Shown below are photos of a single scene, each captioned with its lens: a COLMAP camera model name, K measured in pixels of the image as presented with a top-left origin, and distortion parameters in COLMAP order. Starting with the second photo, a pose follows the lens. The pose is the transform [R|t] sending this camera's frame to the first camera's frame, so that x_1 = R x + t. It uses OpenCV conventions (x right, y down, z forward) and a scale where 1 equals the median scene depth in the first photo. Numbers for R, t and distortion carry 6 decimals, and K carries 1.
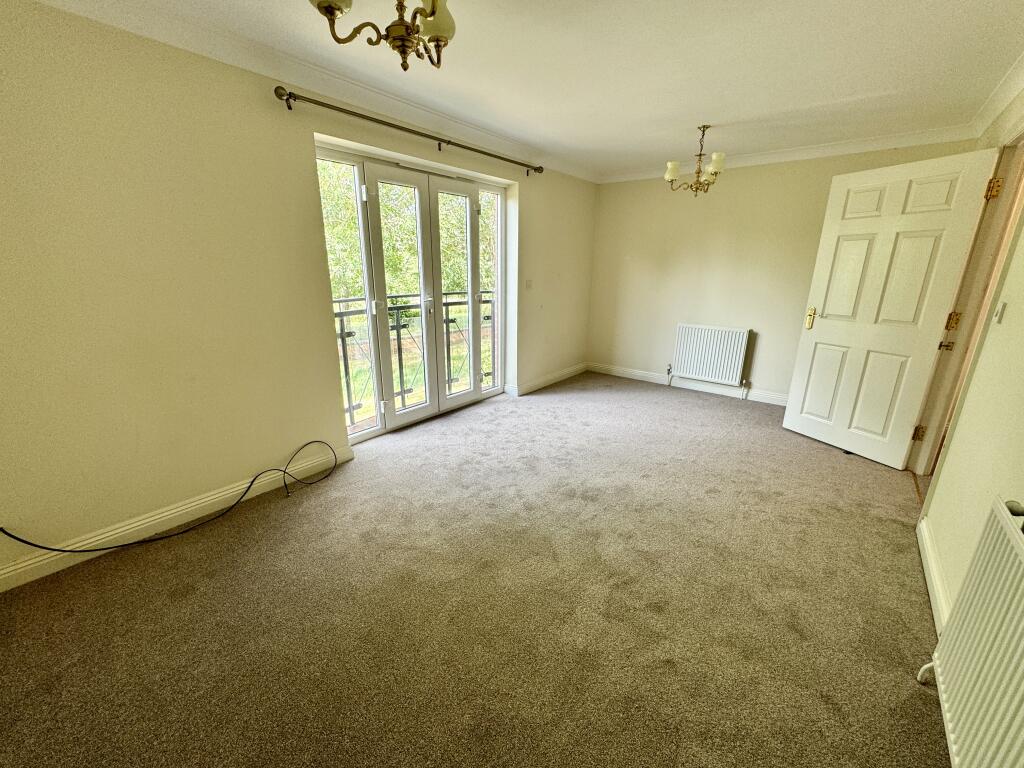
lens RADIAL K [[408.0, 0, 512.0], [0, 408.0, 384.0], [0, 0, 1]] dist [-0.000521, -0.000104]
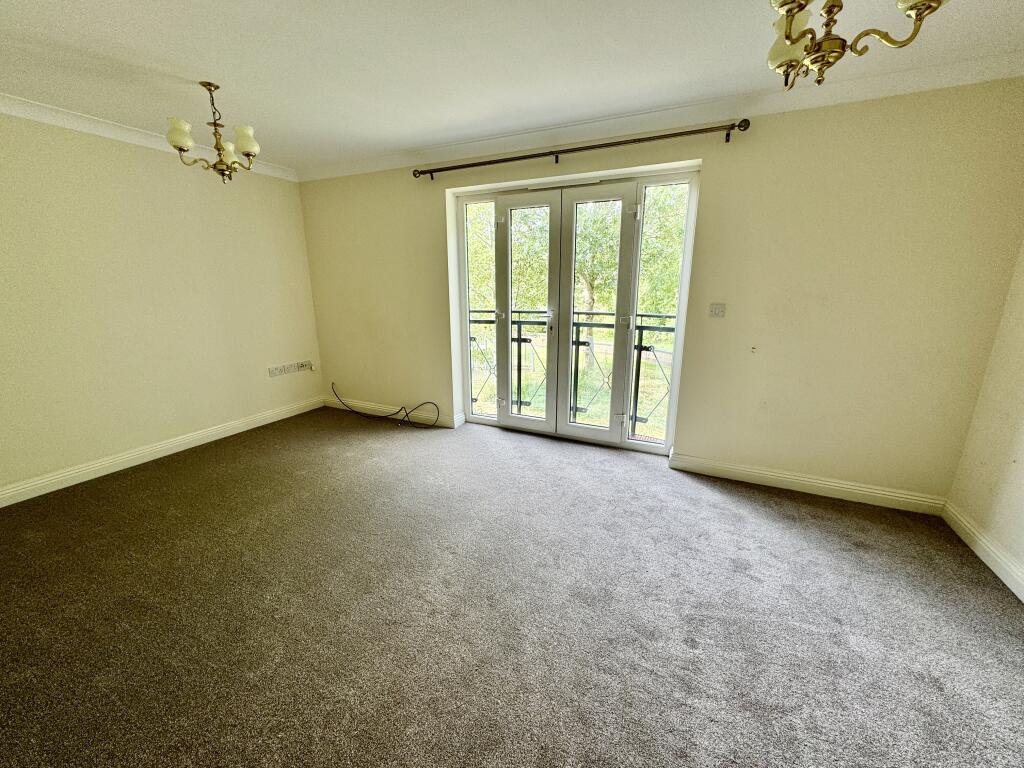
lens RADIAL K [[408.0, 0, 512.0], [0, 408.0, 384.0], [0, 0, 1]] dist [-0.000521, -0.000104]
pose [[0.235851, 0.229644, -0.944266, 0.706710], [-0.269063, 0.949123, 0.163621, -0.179593], [0.933798, 0.215477, 0.285640, 0.636870]]
